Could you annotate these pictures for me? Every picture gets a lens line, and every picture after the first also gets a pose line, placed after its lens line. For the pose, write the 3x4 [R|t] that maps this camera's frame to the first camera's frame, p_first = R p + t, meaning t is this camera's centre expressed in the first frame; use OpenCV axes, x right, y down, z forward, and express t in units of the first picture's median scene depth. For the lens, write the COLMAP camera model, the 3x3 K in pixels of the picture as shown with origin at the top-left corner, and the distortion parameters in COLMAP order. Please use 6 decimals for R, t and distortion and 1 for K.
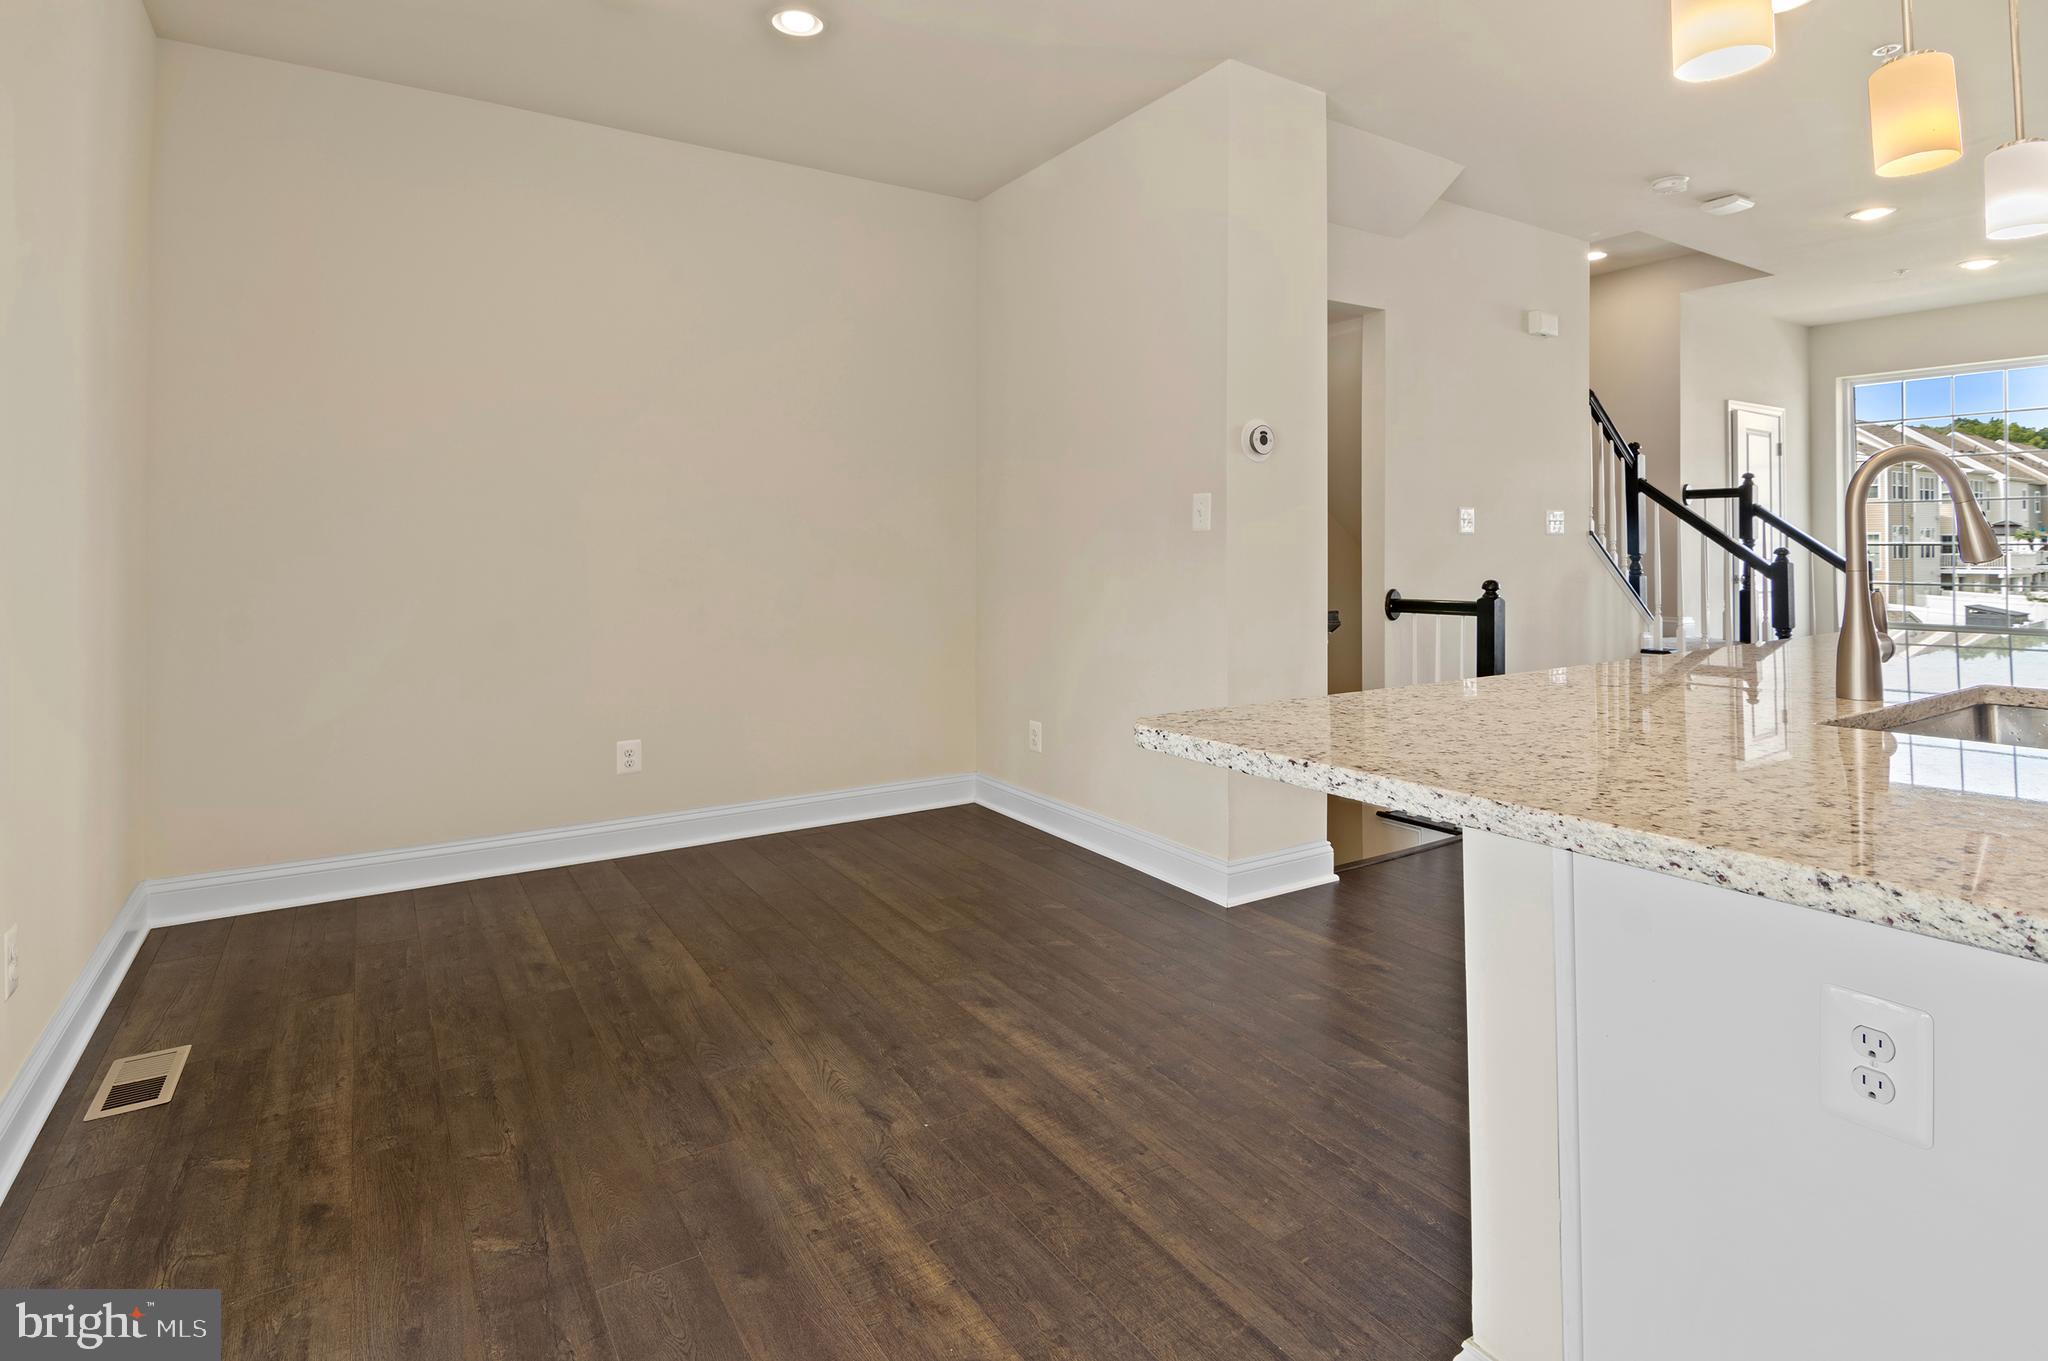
lens RADIAL K [[1041.8, 0, 1028.8], [0, 1041.8, 498.5], [0, 0, 1]] dist [-0.007018, -0.001534]
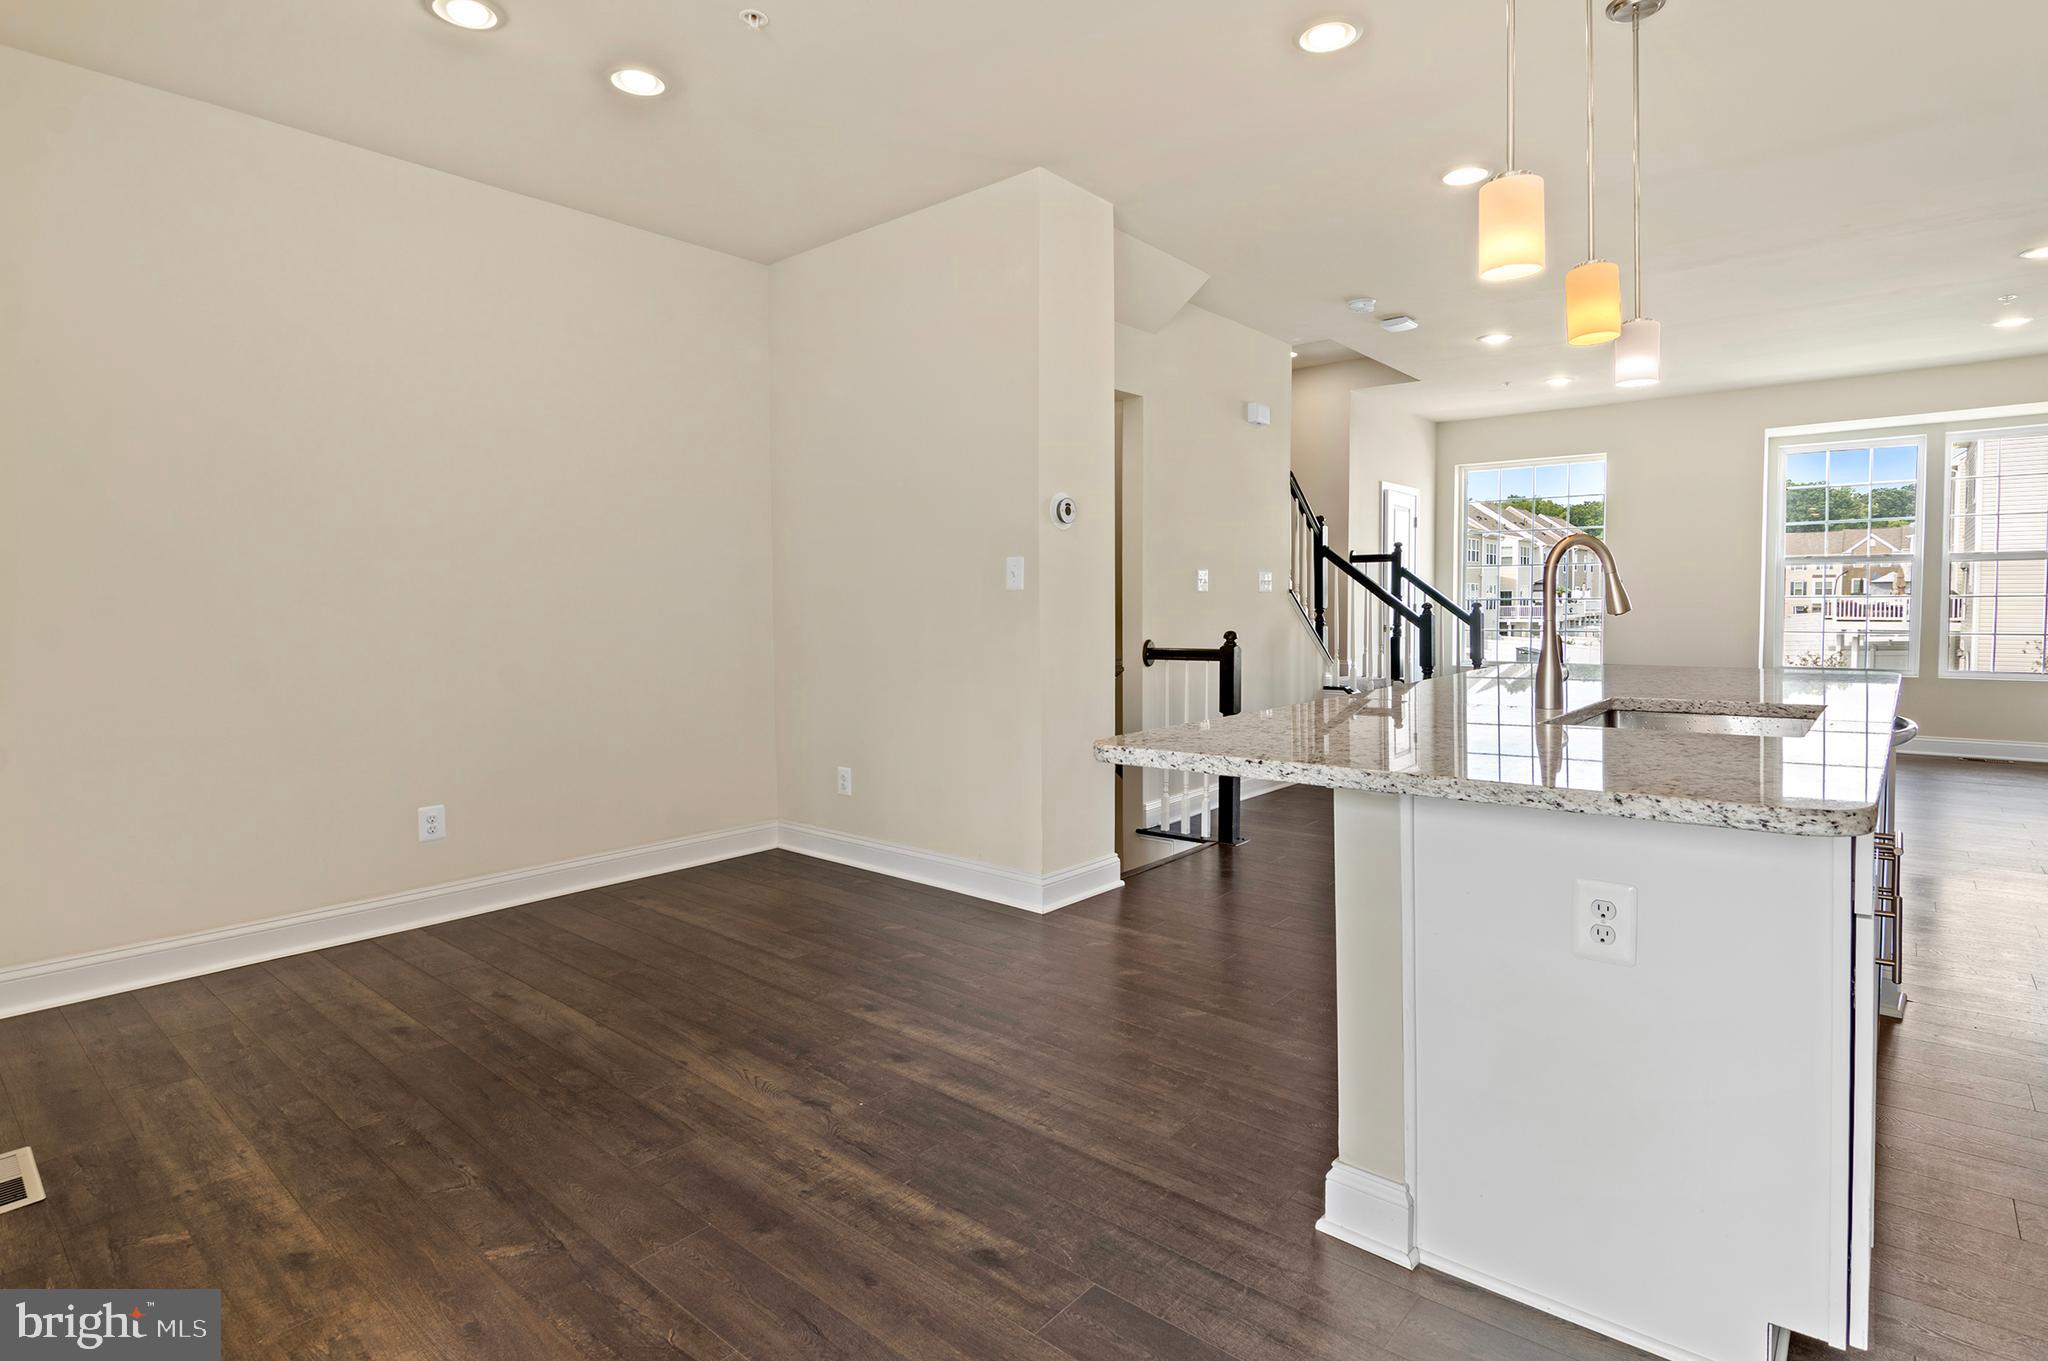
lens RADIAL K [[1028.5, 0, 1029.8], [0, 1028.5, 603.9], [0, 0, 1]] dist [-0.013760, -0.000712]
pose [[0.956263, -0.004295, 0.292477, -0.211353], [-0.009511, 0.998907, 0.045767, -0.007579], [-0.292354, -0.046548, 0.955177, -0.102997]]
